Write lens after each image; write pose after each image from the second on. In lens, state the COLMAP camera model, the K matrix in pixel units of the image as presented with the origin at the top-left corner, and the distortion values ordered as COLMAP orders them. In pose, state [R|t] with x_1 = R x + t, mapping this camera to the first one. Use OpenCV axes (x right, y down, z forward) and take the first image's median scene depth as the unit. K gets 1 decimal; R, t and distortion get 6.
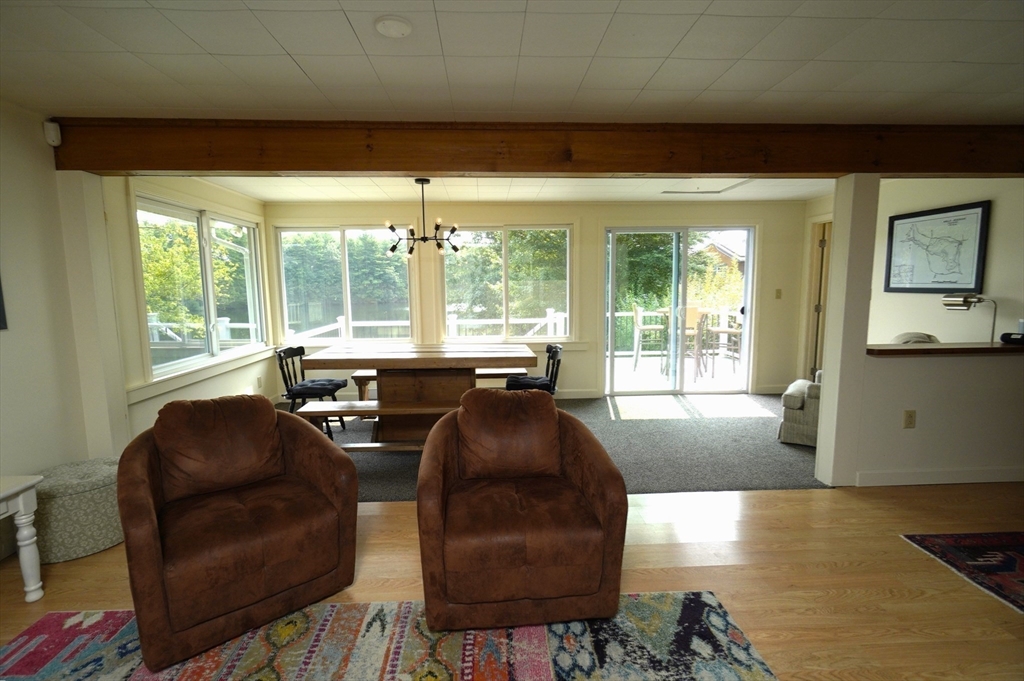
lens RADIAL K [[464.6, 0, 504.0], [0, 464.6, 335.8], [0, 0, 1]] dist [-0.000122, 0.000574]
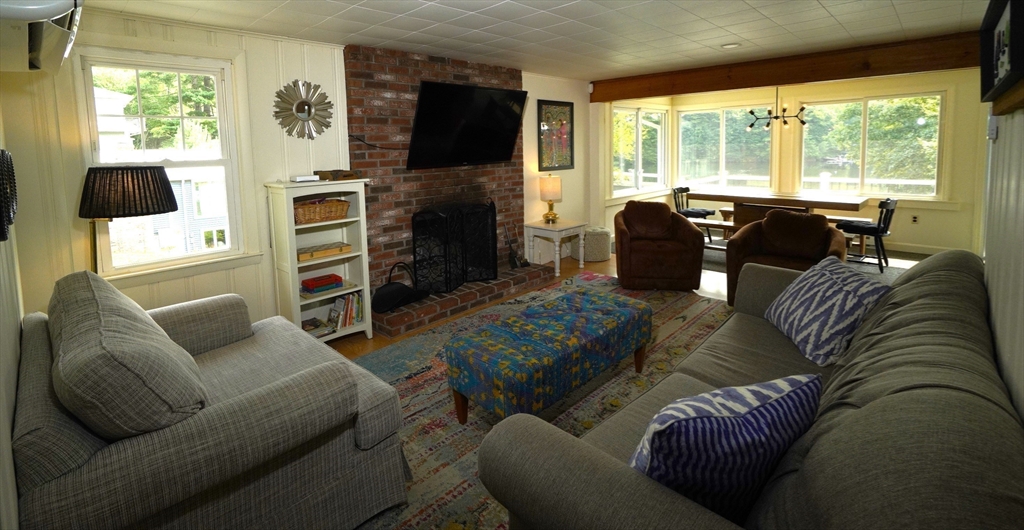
lens RADIAL K [[445.9, 0, 512.0], [0, 445.9, 183.6], [0, 0, 1]] dist [-0.003007, -0.000140]
pose [[0.692244, 0.053798, -0.719656, 0.284938], [-0.067696, 0.997661, 0.009463, 0.041011], [0.718482, 0.042167, 0.694266, -0.575649]]
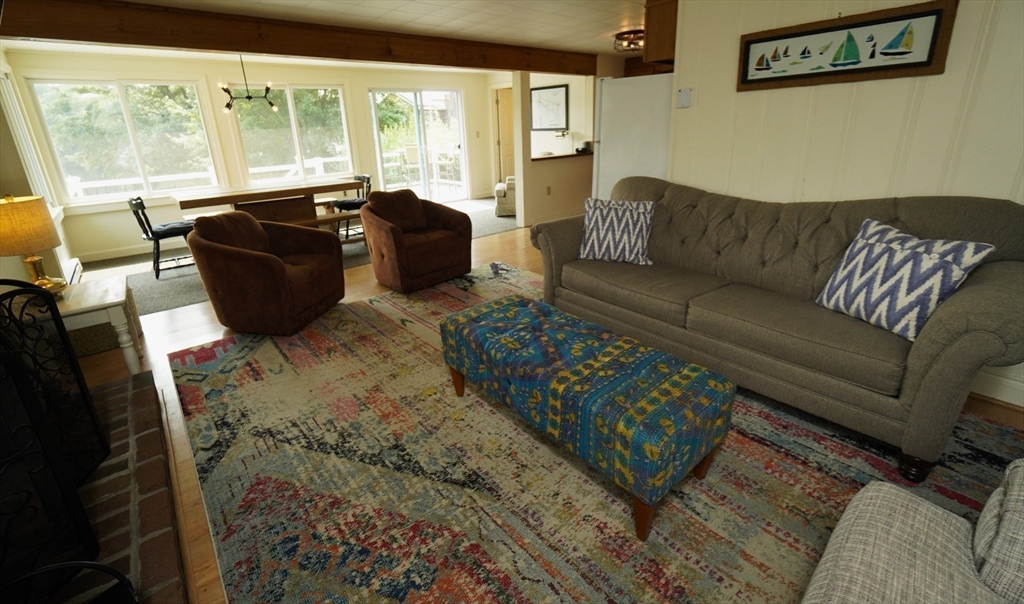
lens RADIAL K [[434.5, 0, 502.0], [0, 434.5, 256.7], [0, 0, 1]] dist [0.002139, 0.000570]
pose [[0.791559, -0.196437, 0.578659, -0.424598], [0.097138, 0.975332, 0.198219, 0.044831], [-0.603323, -0.100692, 0.791115, -0.401546]]
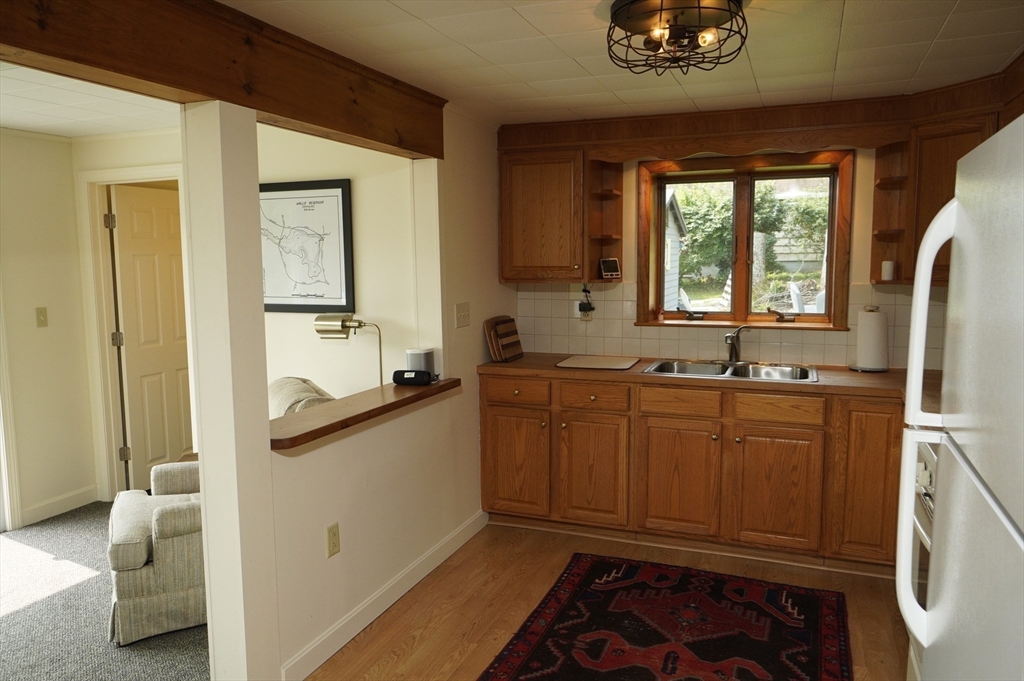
lens RADIAL K [[746.3, 0, 505.8], [0, 746.3, 336.0], [0, 0, 1]] dist [-0.006547, 0.008618]
pose [[0.419221, -0.088373, 0.903573, 0.105572], [0.107069, 0.993118, 0.047456, -0.079013], [-0.901548, 0.076850, 0.425799, 0.303099]]
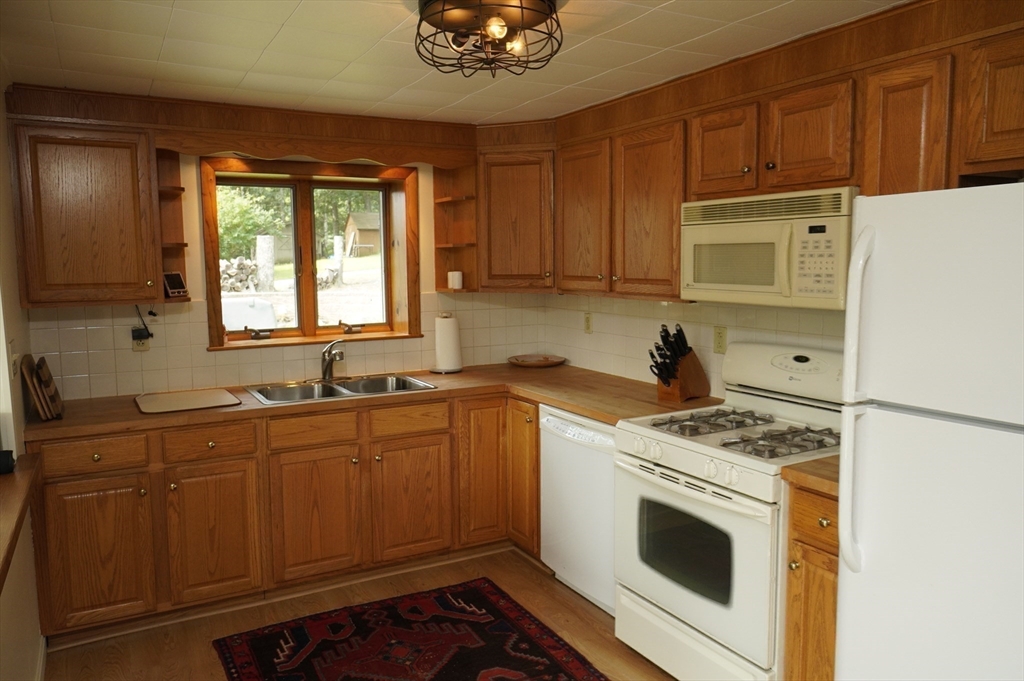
lens RADIAL K [[746.3, 0, 513.3], [0, 746.3, 335.2], [0, 0, 1]] dist [-0.006547, 0.008618]
pose [[-0.438406, -0.077012, 0.895472, 0.180181], [0.116272, 0.983090, 0.141472, -0.122915], [-0.891225, 0.166141, -0.422038, 0.612759]]
